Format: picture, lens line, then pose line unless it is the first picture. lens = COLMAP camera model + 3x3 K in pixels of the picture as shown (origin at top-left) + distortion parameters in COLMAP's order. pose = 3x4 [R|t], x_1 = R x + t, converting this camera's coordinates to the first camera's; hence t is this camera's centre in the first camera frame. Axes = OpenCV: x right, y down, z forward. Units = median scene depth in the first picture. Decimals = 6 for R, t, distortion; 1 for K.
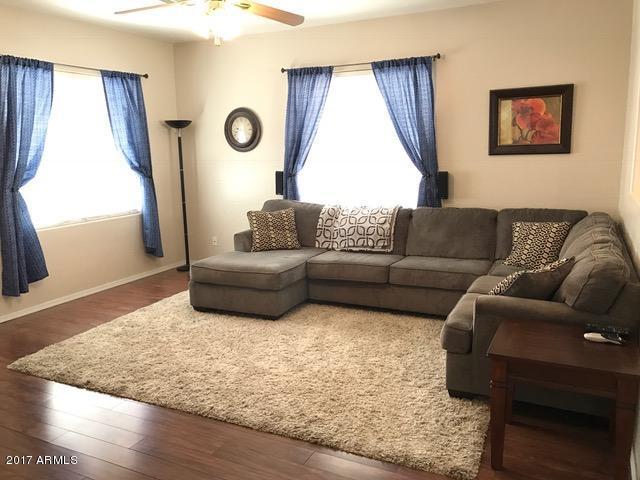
lens RADIAL K [[527.1, 0, 320.0], [0, 527.1, 240.0], [0, 0, 1]] dist [0.015425, -0.001549]
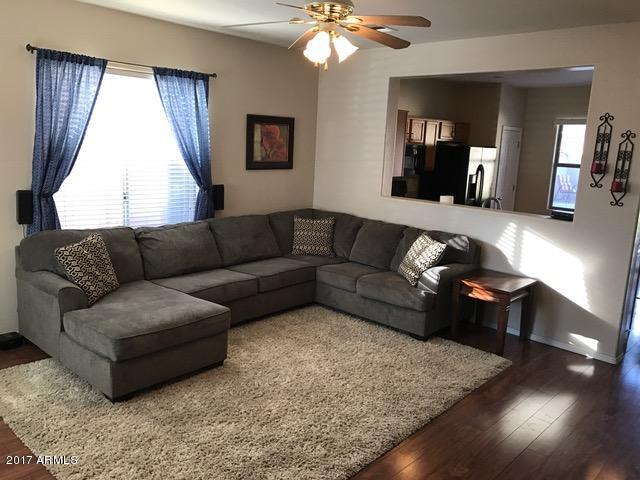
lens RADIAL K [[527.1, 0, 320.0], [0, 527.1, 240.0], [0, 0, 1]] dist [0.015425, -0.001549]
pose [[0.284545, -0.142518, 0.948010, -0.775523], [0.114341, 0.986874, 0.114041, -0.123778], [-0.951819, 0.075947, 0.297106, 0.522877]]
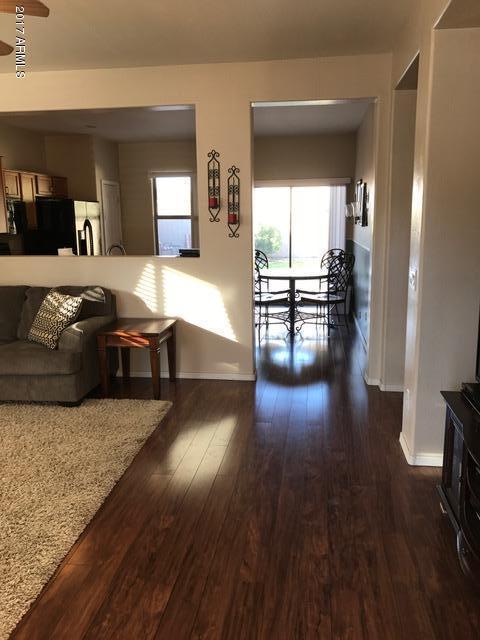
lens RADIAL K [[527.1, 0, 240.0], [0, 527.1, 320.0], [0, 0, 1]] dist [0.015425, -0.001549]
pose [[-0.315316, -0.155355, 0.936184, -0.706836], [0.185723, 0.957330, 0.221417, -0.088091], [-0.930636, 0.243687, -0.273008, 0.595853]]
